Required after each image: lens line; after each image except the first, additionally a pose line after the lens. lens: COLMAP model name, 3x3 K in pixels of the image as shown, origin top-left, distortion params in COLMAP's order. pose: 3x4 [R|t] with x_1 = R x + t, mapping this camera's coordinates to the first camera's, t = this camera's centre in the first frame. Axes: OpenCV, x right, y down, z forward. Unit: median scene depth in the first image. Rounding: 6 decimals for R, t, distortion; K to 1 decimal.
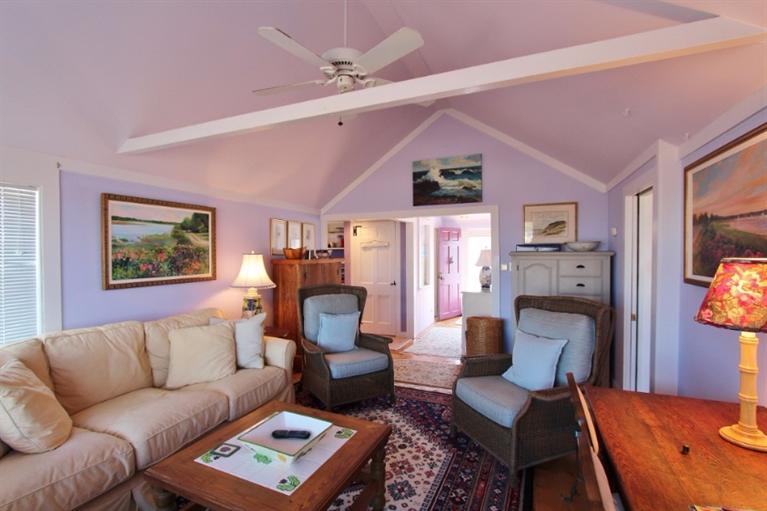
lens RADIAL K [[352.3, 0, 380.7], [0, 352.3, 256.5], [0, 0, 1]] dist [-0.013817, 0.001020]
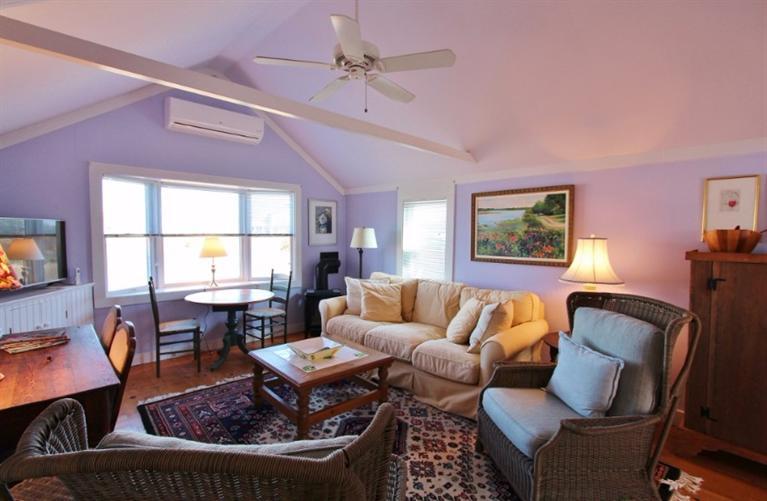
lens RADIAL K [[357.9, 0, 379.5], [0, 357.9, 254.1], [0, 0, 1]] dist [-0.020557, 0.004660]
pose [[-0.395385, 0.051835, -0.917052, 0.589438], [-0.019766, 0.997695, 0.064916, -0.016468], [0.918303, 0.043793, -0.393449, 1.015296]]
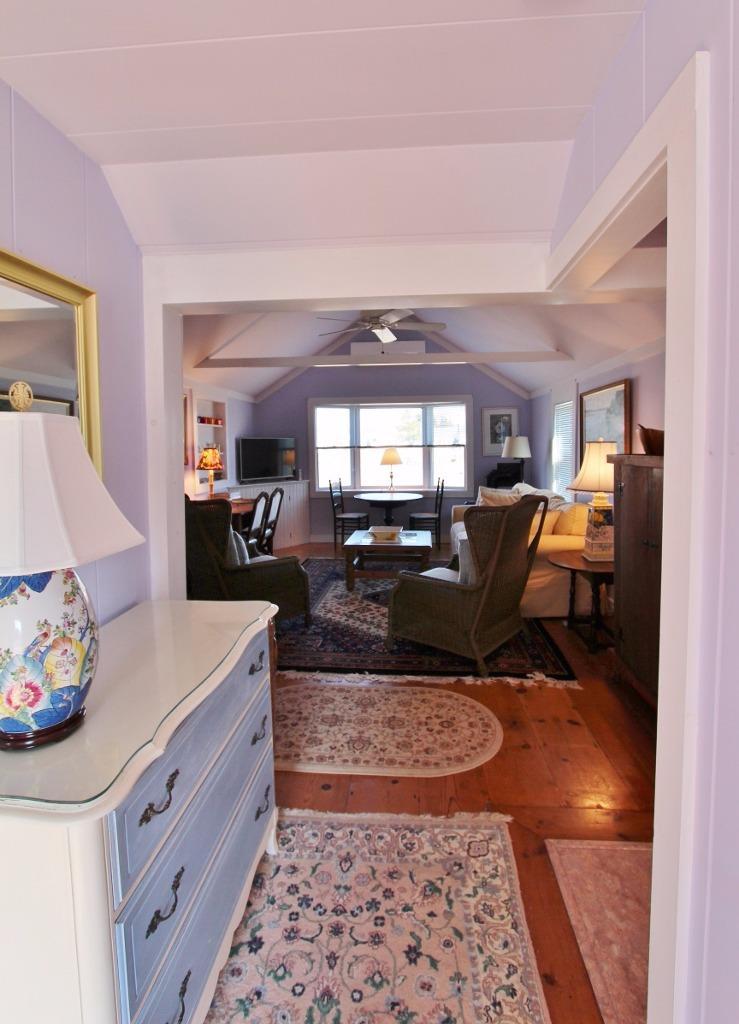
lens RADIAL K [[509.3, 0, 373.7], [0, 509.3, 473.6], [0, 0, 1]] dist [-0.017595, 0.000744]
pose [[-0.945647, 0.030832, -0.323729, 0.413854], [0.009809, 0.997747, 0.066373, -0.018758], [0.325046, 0.059591, -0.943819, 2.040667]]
